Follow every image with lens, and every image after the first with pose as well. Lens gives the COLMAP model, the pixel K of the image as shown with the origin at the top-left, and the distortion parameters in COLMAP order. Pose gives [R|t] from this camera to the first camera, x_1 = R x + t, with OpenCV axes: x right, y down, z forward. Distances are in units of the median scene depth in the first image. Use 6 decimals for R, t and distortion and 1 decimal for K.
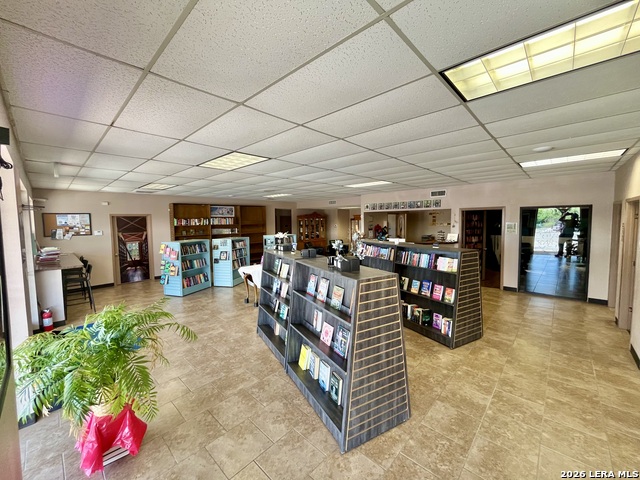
lens RADIAL K [[259.7, 0, 322.3], [0, 259.7, 235.4], [0, 0, 1]] dist [0.000690, -0.000056]
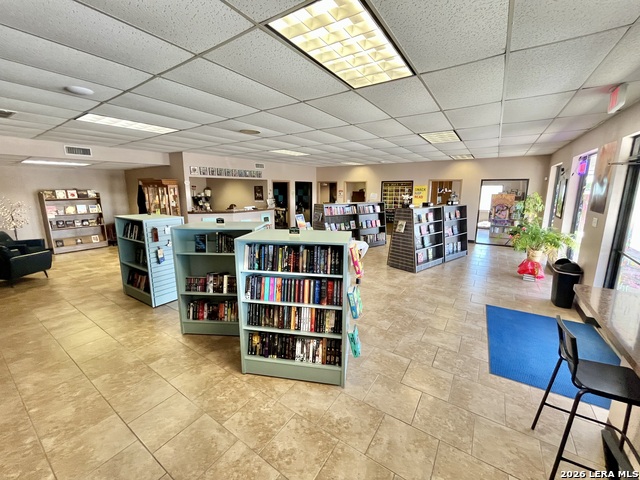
lens RADIAL K [[259.7, 0, 319.4], [0, 259.7, 239.8], [0, 0, 1]] dist [0.000690, -0.000056]
pose [[-0.162232, -0.168734, 0.972219, -0.765586], [0.062408, 0.981544, 0.180766, -0.027076], [-0.984777, 0.090000, -0.148708, 0.899910]]
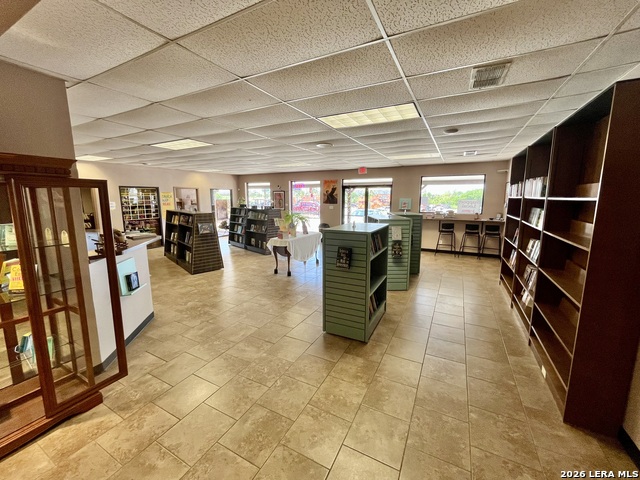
lens RADIAL K [[259.7, 0, 319.3], [0, 259.7, 236.5], [0, 0, 1]] dist [0.000690, -0.000056]
pose [[-0.965874, 0.058549, -0.252309, -0.017978], [0.004070, 0.977427, 0.211235, -0.076586], [0.258981, 0.203000, -0.944309, 1.553406]]
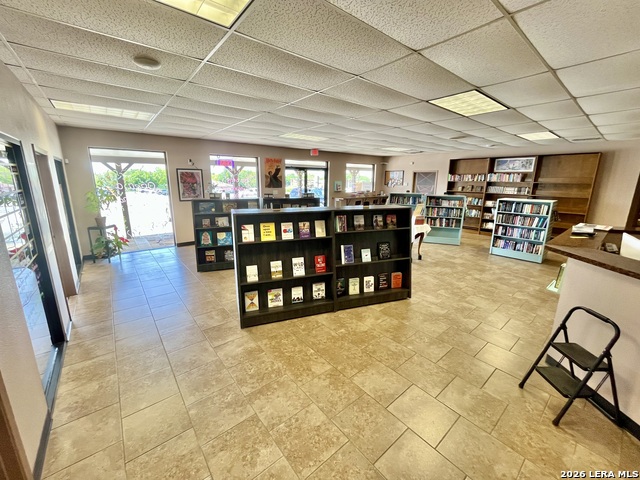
lens RADIAL K [[259.7, 0, 320.2], [0, 259.7, 238.0], [0, 0, 1]] dist [0.000690, -0.000056]
pose [[-0.131085, 0.235180, -0.963072, 0.633590], [-0.067924, 0.967041, 0.245395, -0.039293], [0.989042, 0.097583, -0.110790, 0.653368]]
